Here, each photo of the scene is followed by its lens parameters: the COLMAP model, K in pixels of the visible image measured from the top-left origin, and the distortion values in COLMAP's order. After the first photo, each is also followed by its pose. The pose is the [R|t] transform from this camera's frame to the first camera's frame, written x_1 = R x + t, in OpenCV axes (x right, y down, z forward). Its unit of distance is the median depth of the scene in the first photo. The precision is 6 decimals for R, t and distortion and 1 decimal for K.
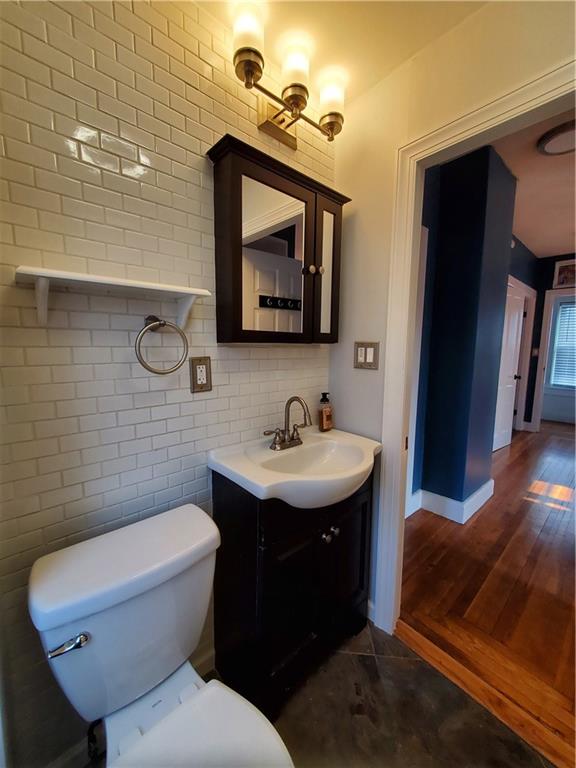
lens RADIAL K [[298.1, 0, 278.4], [0, 298.1, 378.3], [0, 0, 1]] dist [-0.000001, 0.000070]
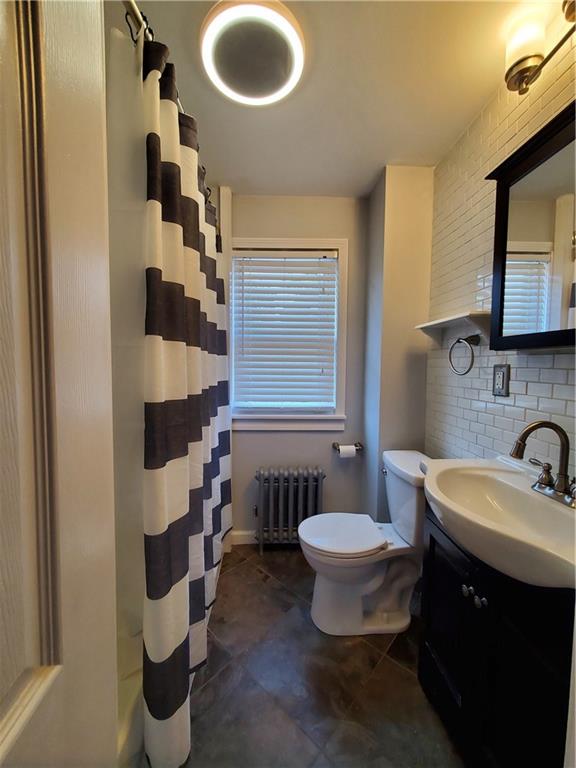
lens RADIAL K [[298.1, 0, 278.4], [0, 298.1, 378.3], [0, 0, 1]] dist [-0.000001, 0.000070]
pose [[-0.620139, 0.026728, -0.784037, 1.116370], [-0.095756, 0.989367, 0.109466, -0.061842], [0.778626, 0.142961, -0.610986, 1.039582]]
